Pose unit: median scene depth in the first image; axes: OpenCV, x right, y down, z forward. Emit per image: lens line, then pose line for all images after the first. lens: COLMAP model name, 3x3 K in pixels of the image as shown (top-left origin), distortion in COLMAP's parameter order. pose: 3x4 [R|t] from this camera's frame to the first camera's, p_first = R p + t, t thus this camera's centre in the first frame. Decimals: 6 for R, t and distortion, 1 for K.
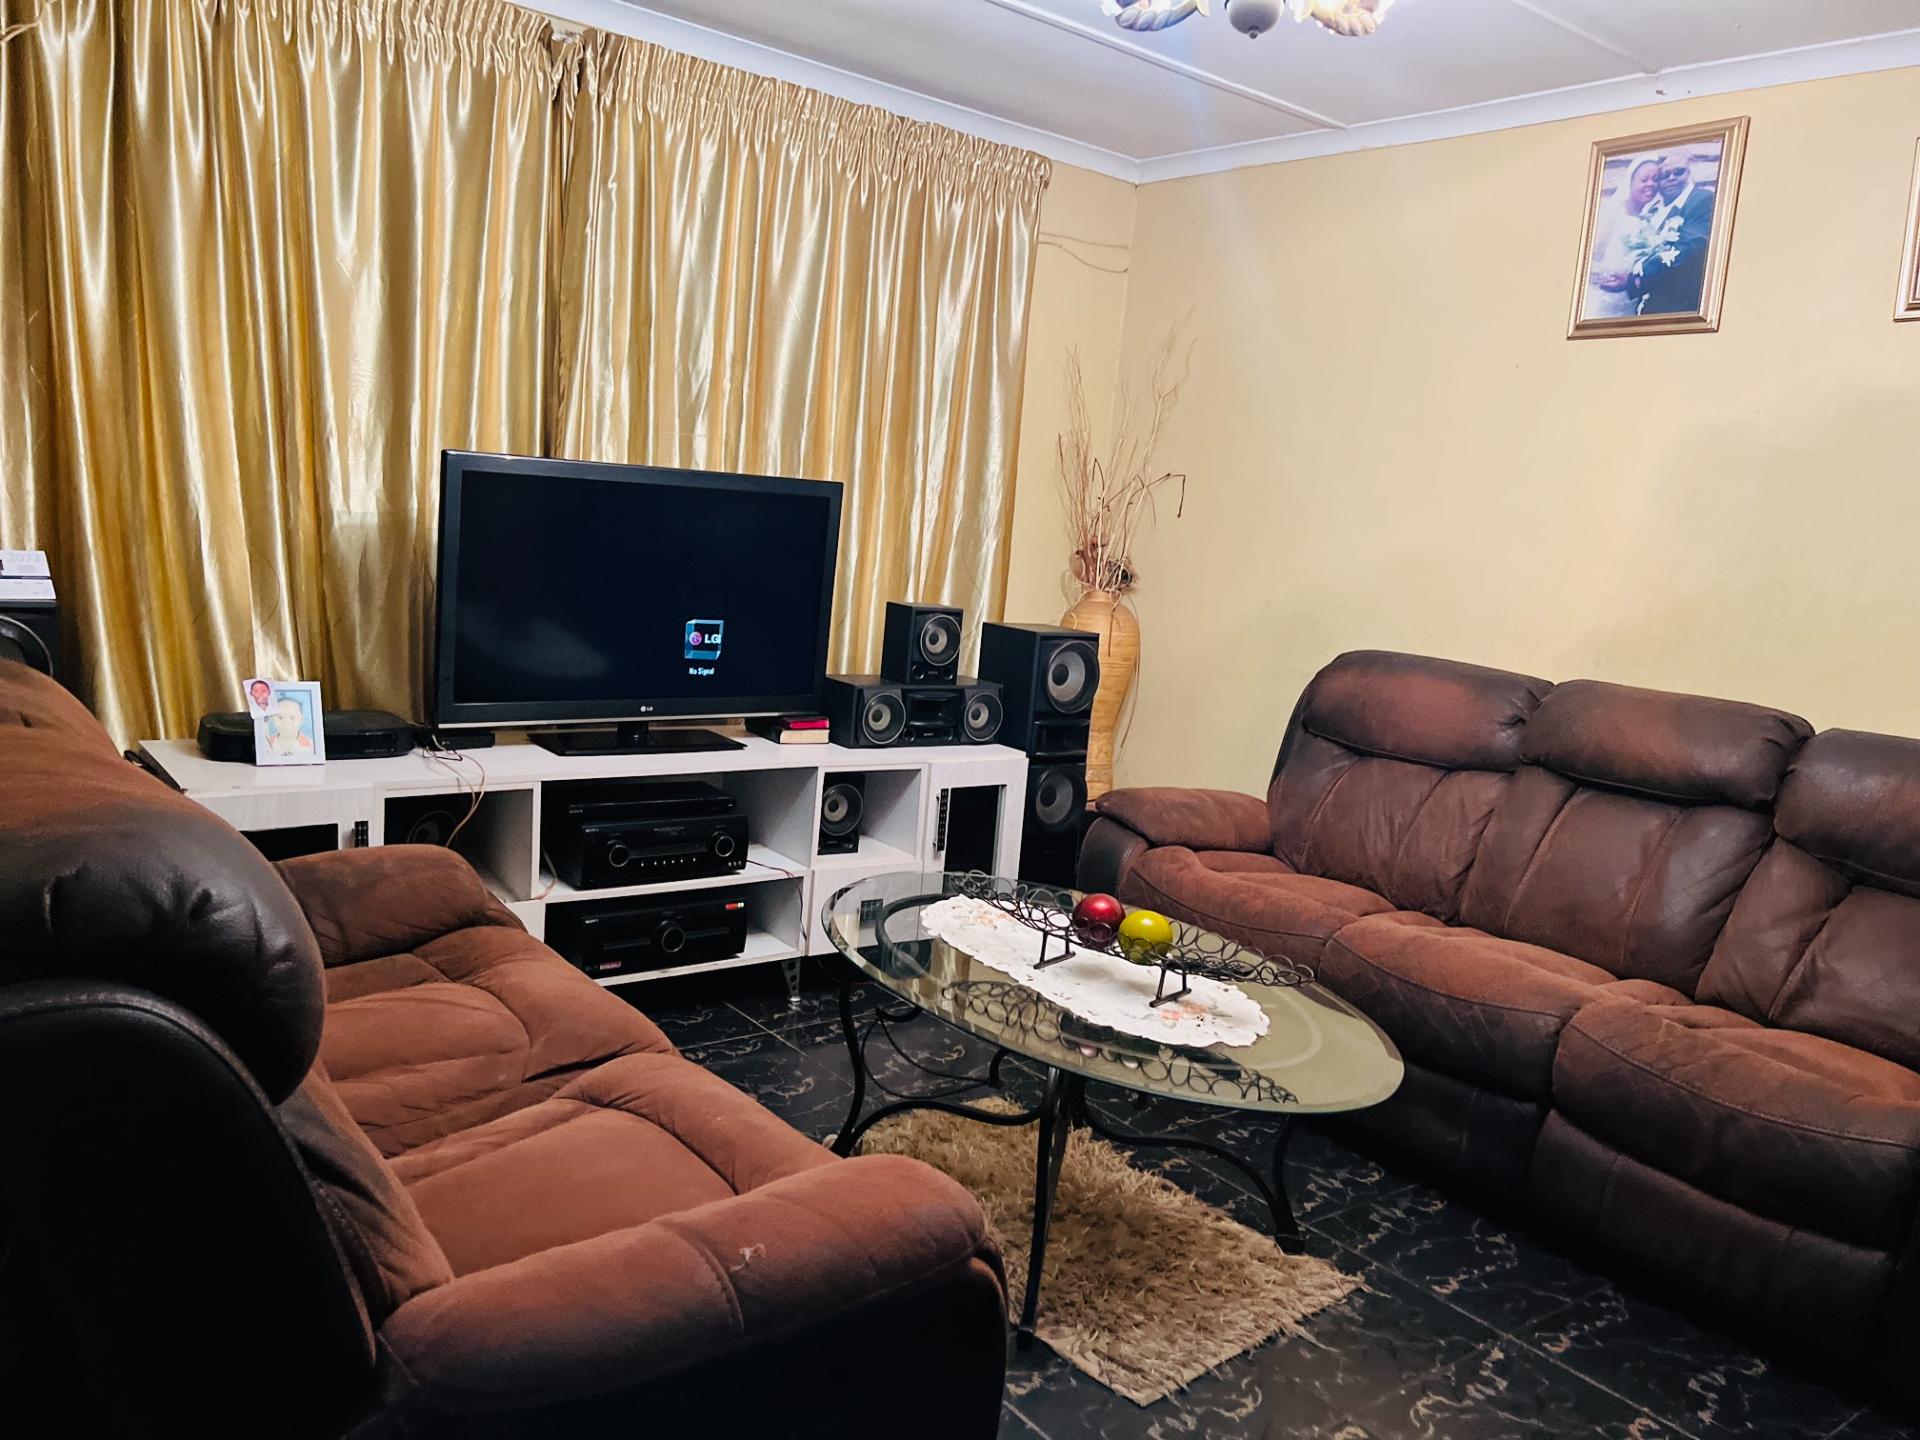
lens RADIAL K [[1439.5, 0, 969.1], [0, 1439.5, 730.7], [0, 0, 1]] dist [0.057054, -0.059973]
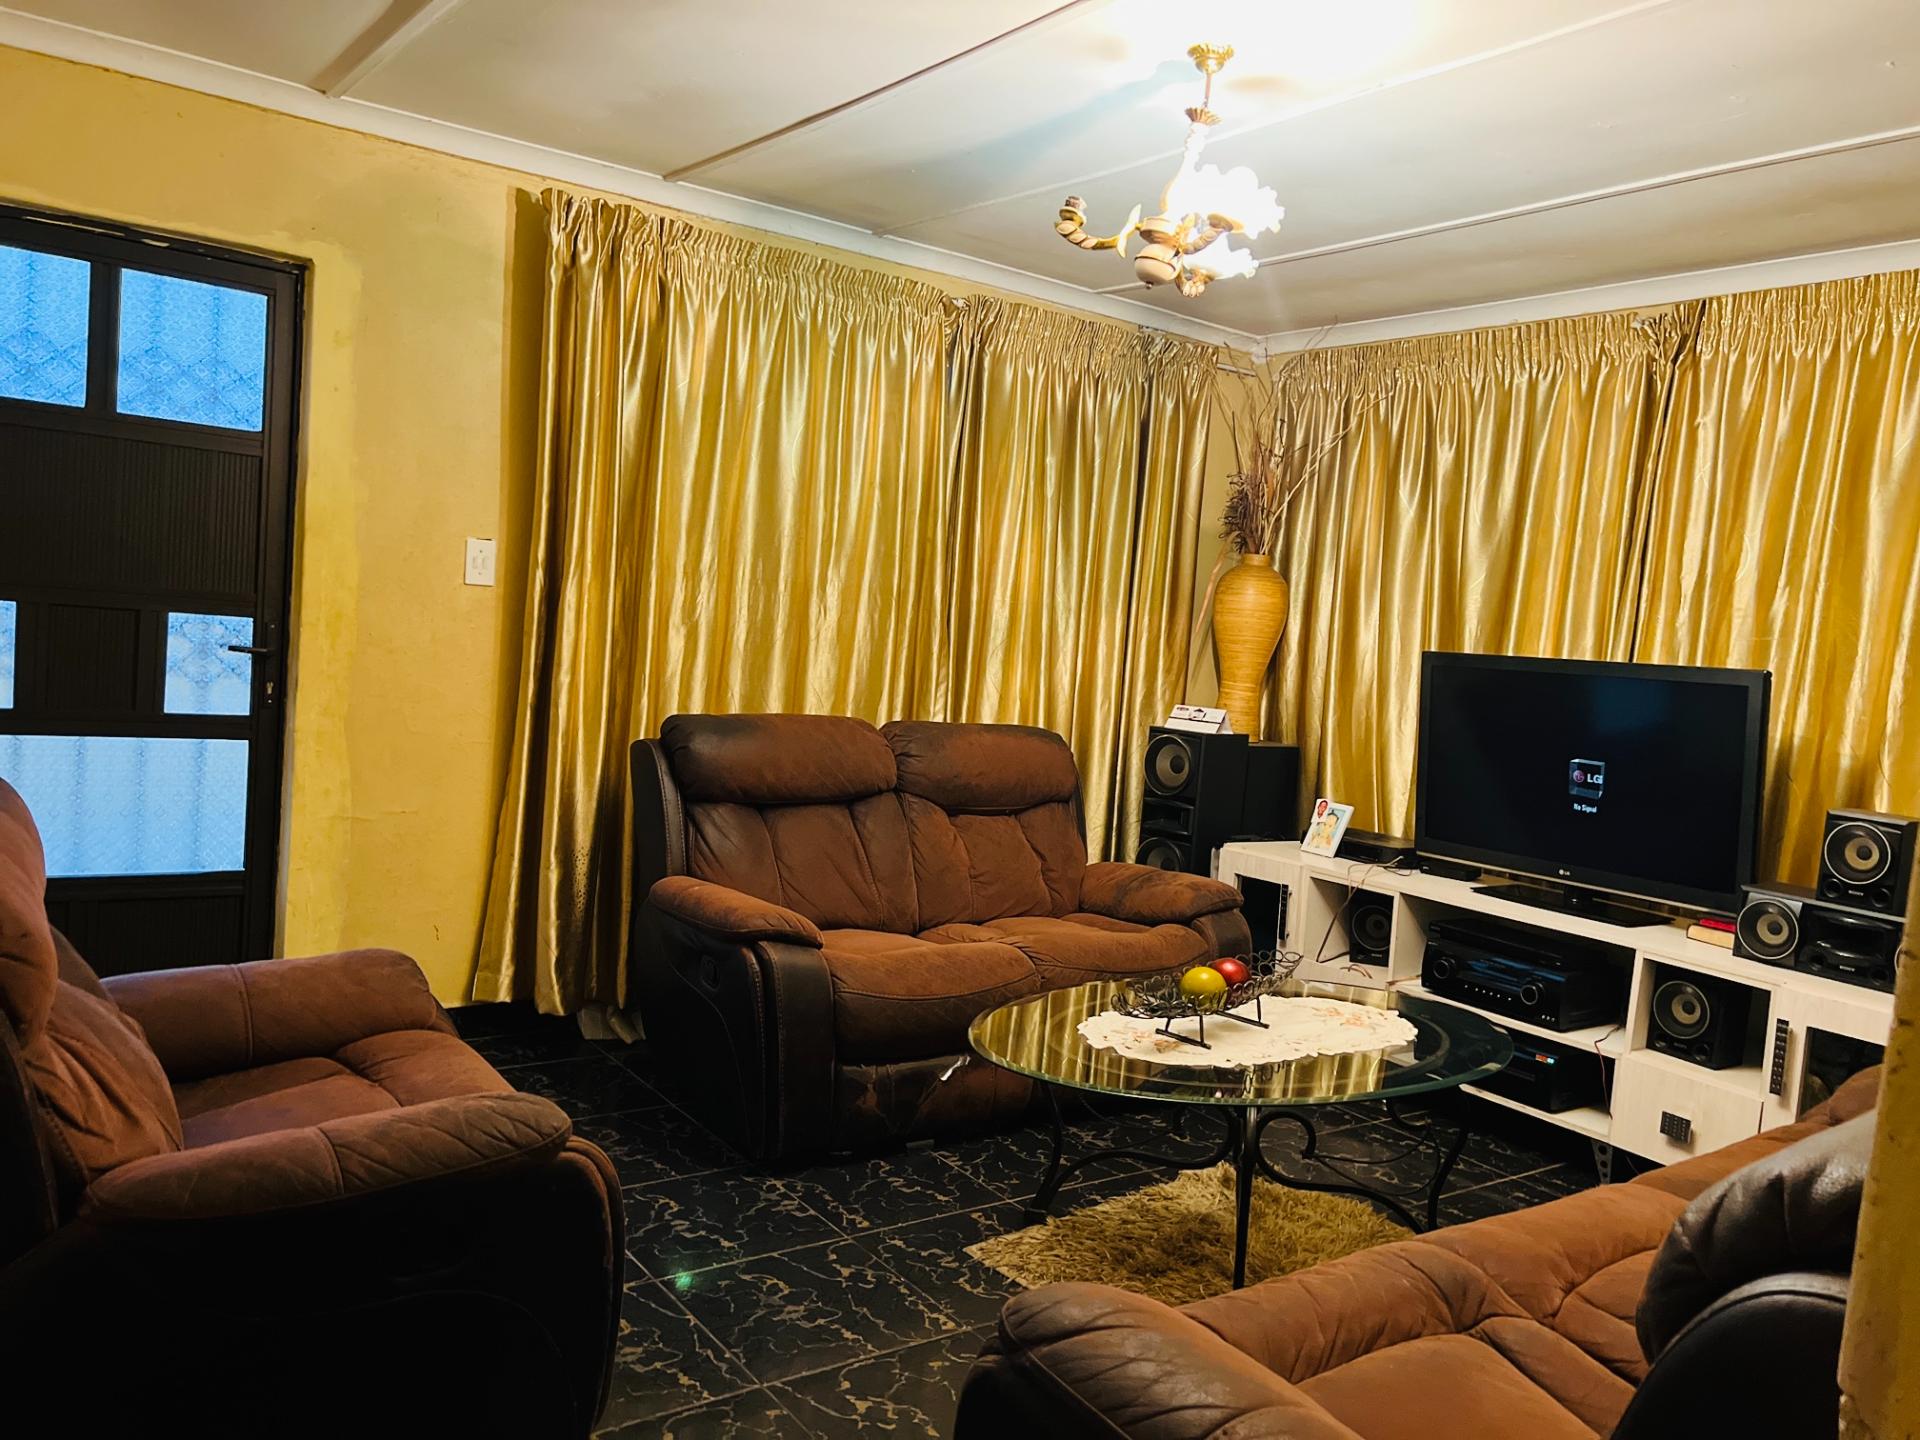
lens RADIAL K [[1439.5, 0, 969.1], [0, 1439.5, 730.7], [0, 0, 1]] dist [0.057054, -0.059973]
pose [[-0.042002, -0.006329, -0.999097, 0.924323], [-0.242746, 0.970081, 0.004060, -0.014608], [0.969180, 0.242697, -0.042282, 0.573229]]
